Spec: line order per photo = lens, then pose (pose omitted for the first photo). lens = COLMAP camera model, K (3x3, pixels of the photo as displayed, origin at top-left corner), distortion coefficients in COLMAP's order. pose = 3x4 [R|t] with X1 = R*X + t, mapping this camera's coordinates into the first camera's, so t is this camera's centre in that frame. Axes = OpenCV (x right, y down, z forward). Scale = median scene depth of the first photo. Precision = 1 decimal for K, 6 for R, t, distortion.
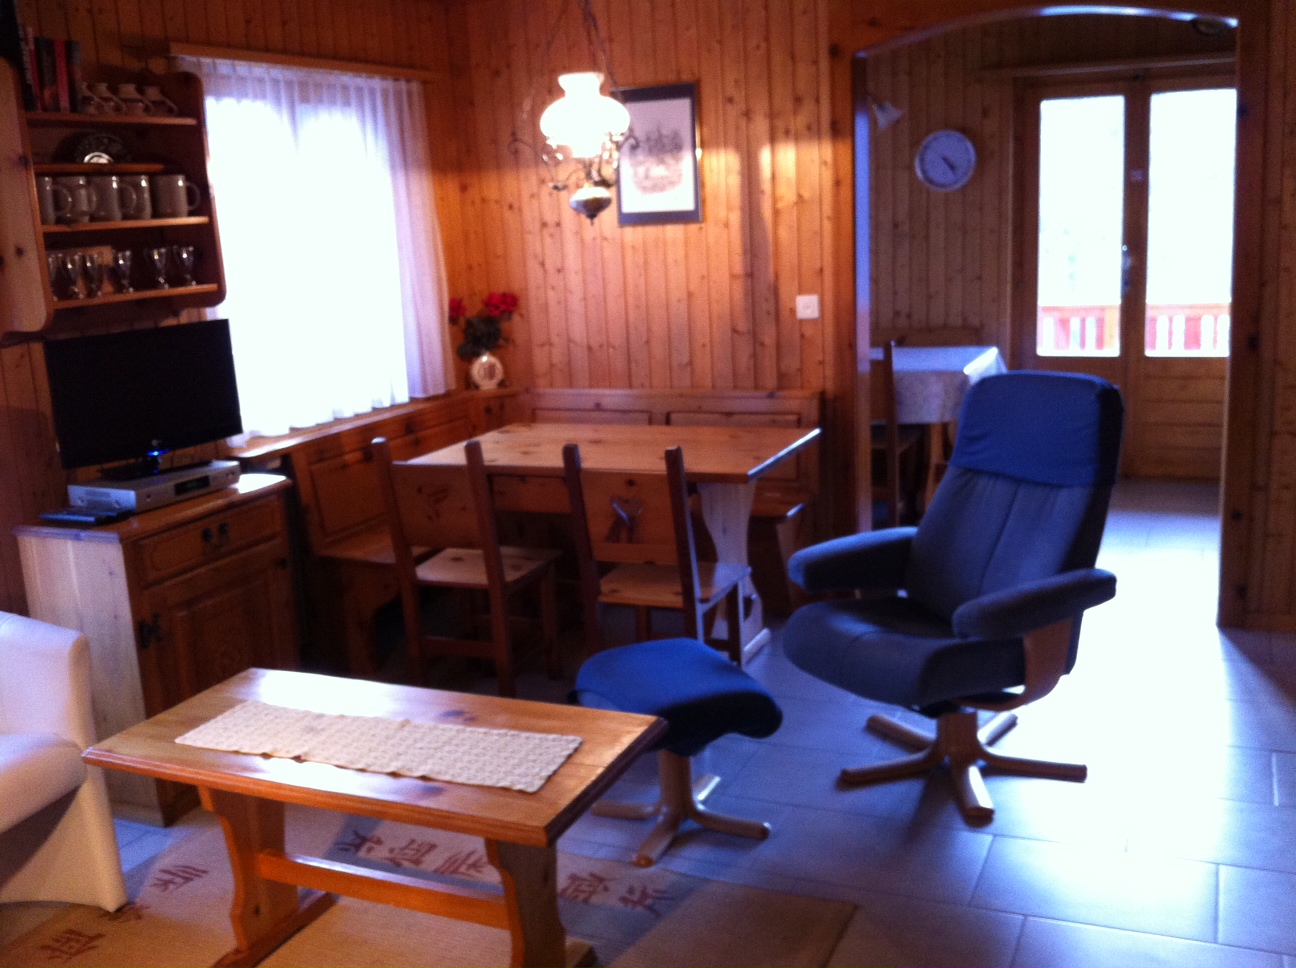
lens RADIAL K [[1322.5, 0, 648.0], [0, 1322.5, 484.0], [0, 0, 1]] dist [0.002050, 0.000082]
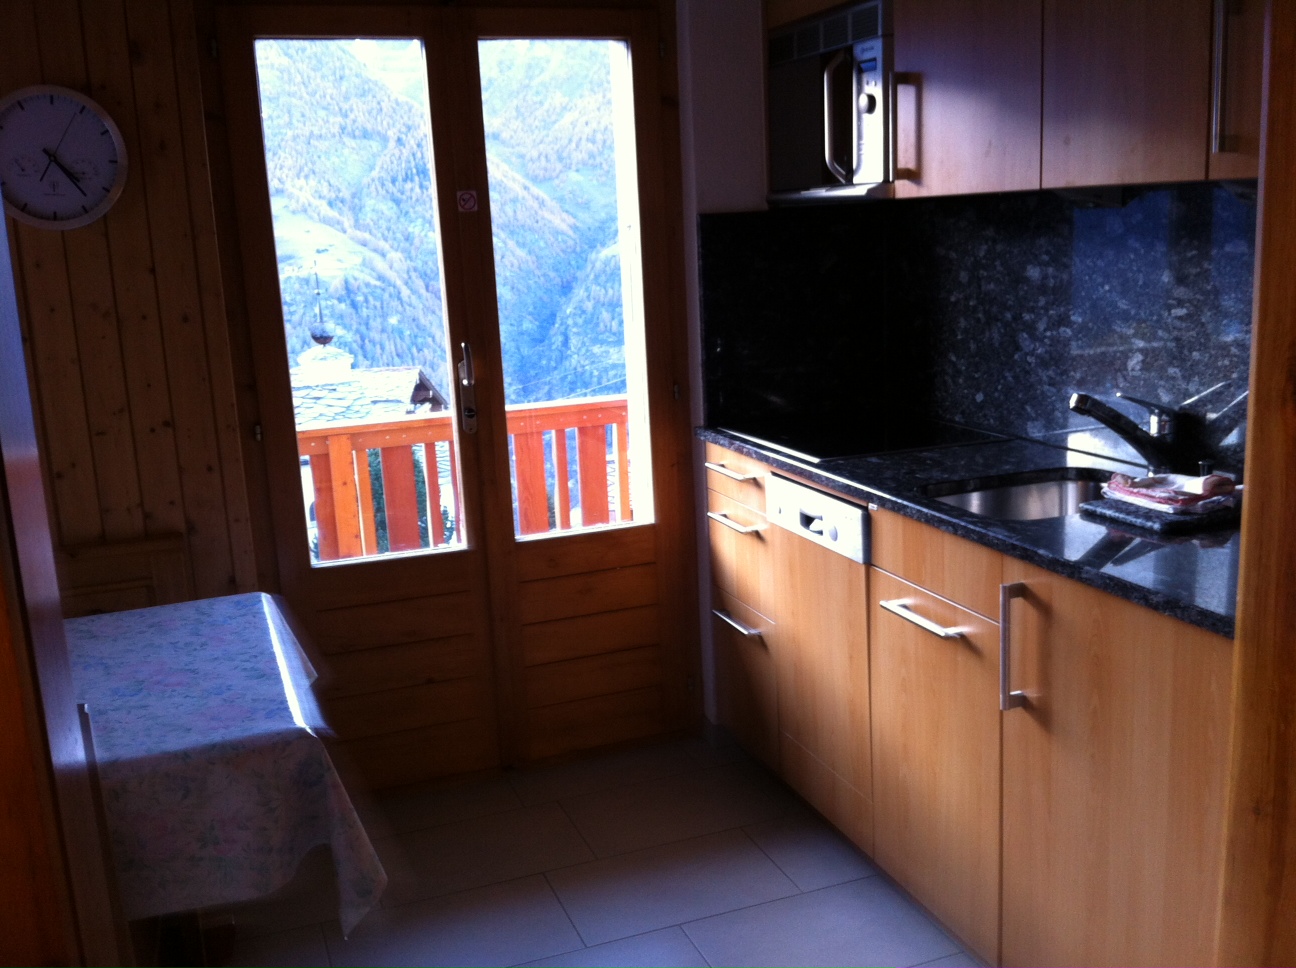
lens RADIAL K [[1269.4, 0, 648.0], [0, 1269.4, 484.0], [0, 0, 1]] dist [0.008115, 0.009339]
pose [[0.721387, -0.129390, 0.680338, 0.072860], [0.160388, 0.986897, 0.017627, -0.120115], [-0.673704, 0.096402, 0.732687, 0.590029]]
